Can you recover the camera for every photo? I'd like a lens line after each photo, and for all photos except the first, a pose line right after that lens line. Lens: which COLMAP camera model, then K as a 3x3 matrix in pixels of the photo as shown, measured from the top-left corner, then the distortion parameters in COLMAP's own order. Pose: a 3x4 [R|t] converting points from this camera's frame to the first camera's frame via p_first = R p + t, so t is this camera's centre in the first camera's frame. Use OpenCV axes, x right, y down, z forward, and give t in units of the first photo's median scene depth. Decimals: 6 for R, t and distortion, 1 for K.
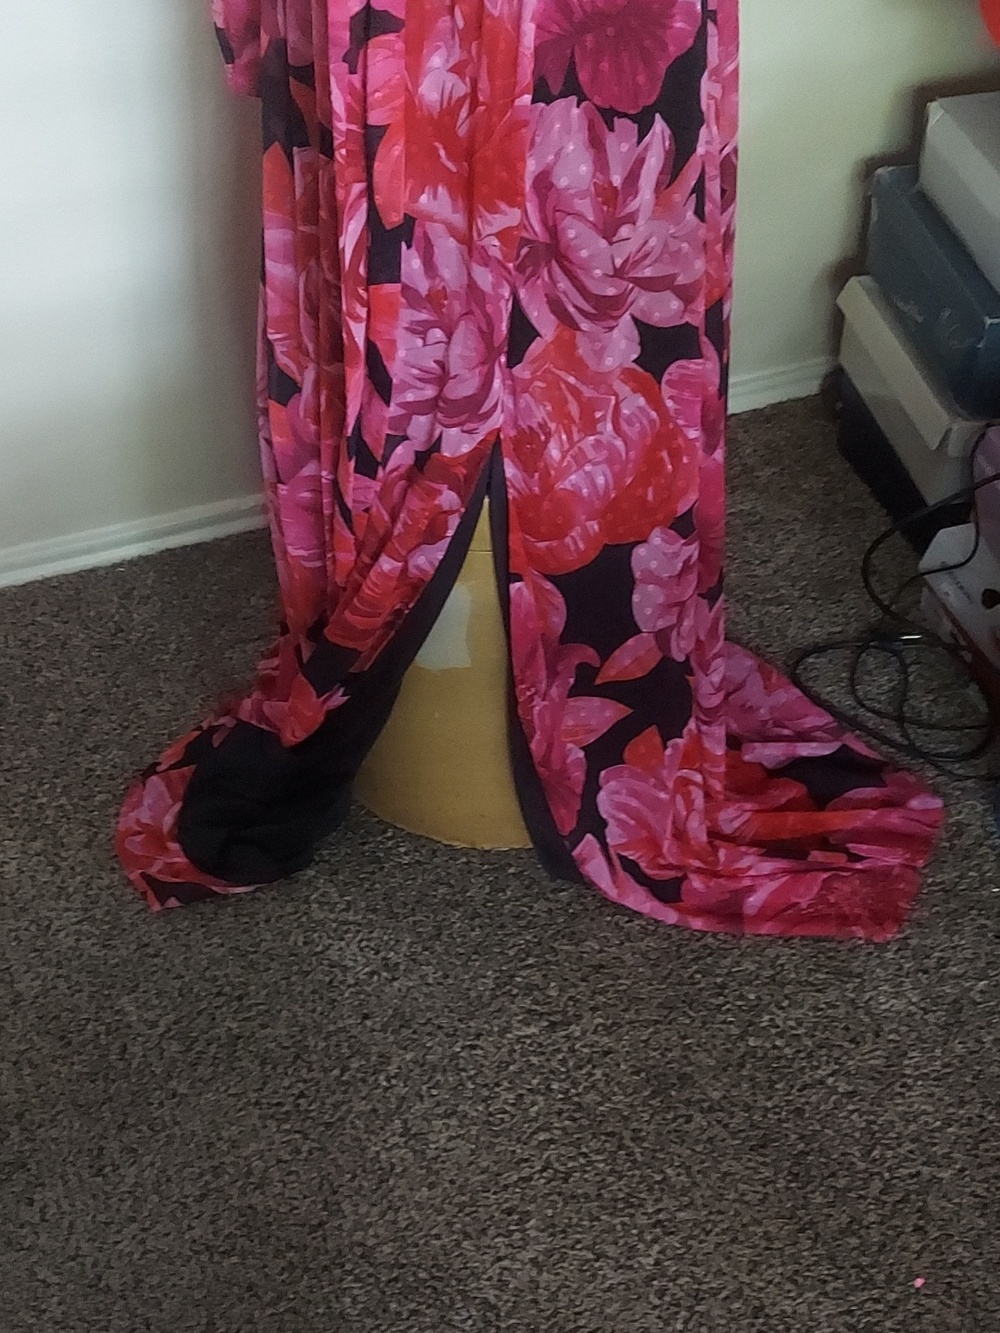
lens RADIAL K [[1483.6, 0, 503.1], [0, 1483.6, 700.4], [0, 0, 1]] dist [0.148519, -0.359815]
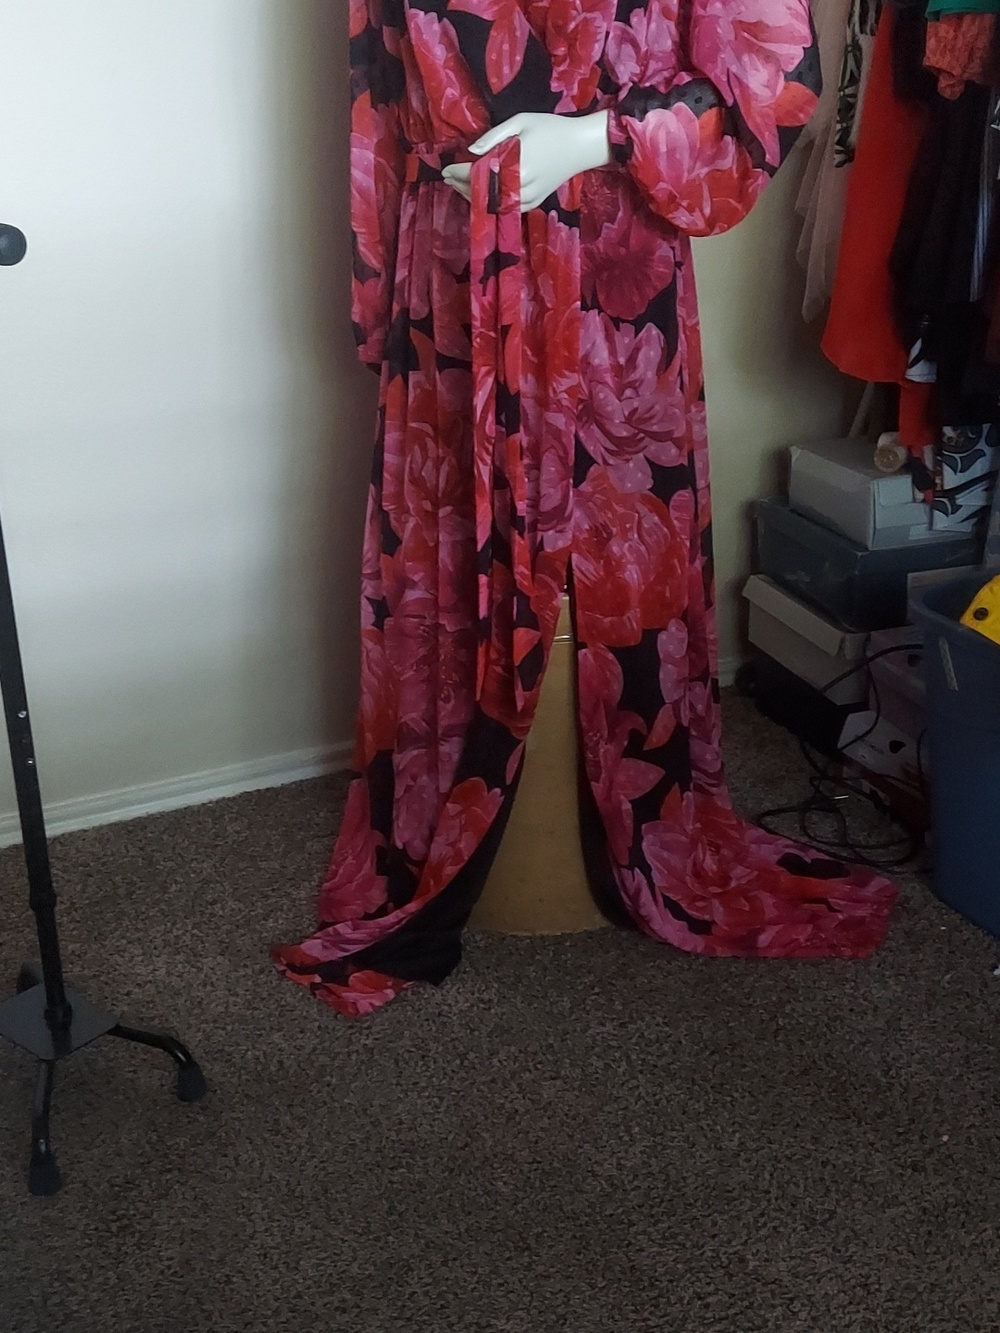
lens RADIAL K [[1483.6, 0, 503.1], [0, 1483.6, 700.4], [0, 0, 1]] dist [0.148519, -0.359815]
pose [[0.994108, -0.046550, 0.097893, -0.179065], [0.080820, 0.920129, -0.383186, 0.445305], [-0.072236, 0.388840, 0.918469, -0.251897]]
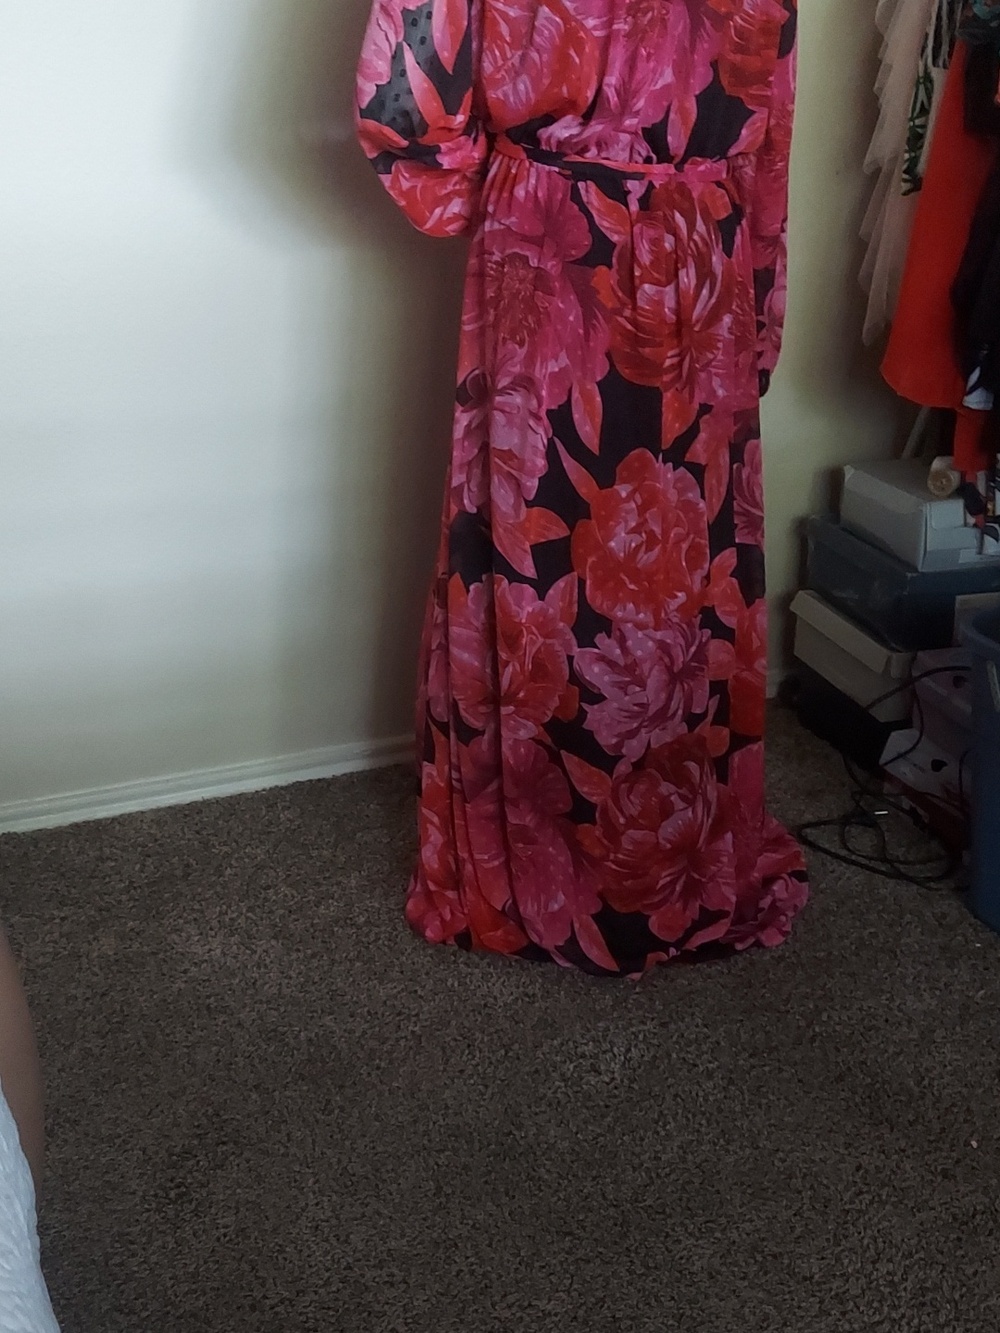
lens RADIAL K [[1483.6, 0, 503.1], [0, 1483.6, 700.4], [0, 0, 1]] dist [0.148519, -0.359815]
pose [[0.996754, -0.004229, 0.080403, -0.209855], [0.034811, 0.923089, -0.383007, 0.455223], [-0.072599, 0.384563, 0.920239, -0.288879]]
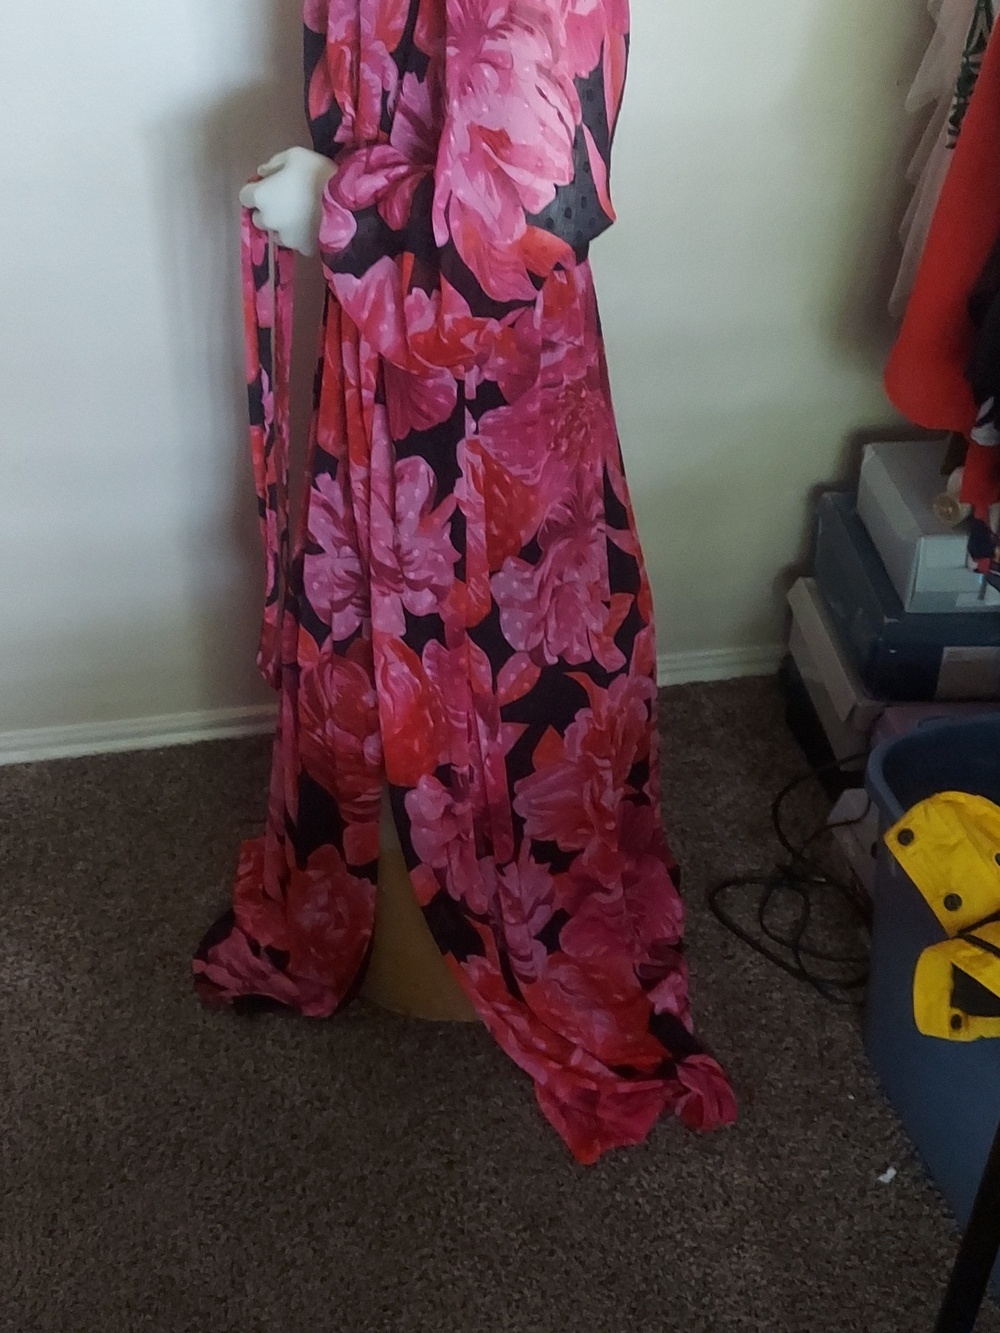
lens RADIAL K [[1483.6, 0, 503.1], [0, 1483.6, 700.4], [0, 0, 1]] dist [0.148519, -0.359815]
pose [[0.992941, 0.105101, -0.054967, 0.101395], [-0.113204, 0.978074, -0.174800, 0.065182], [0.035391, 0.179789, 0.983068, -0.218583]]
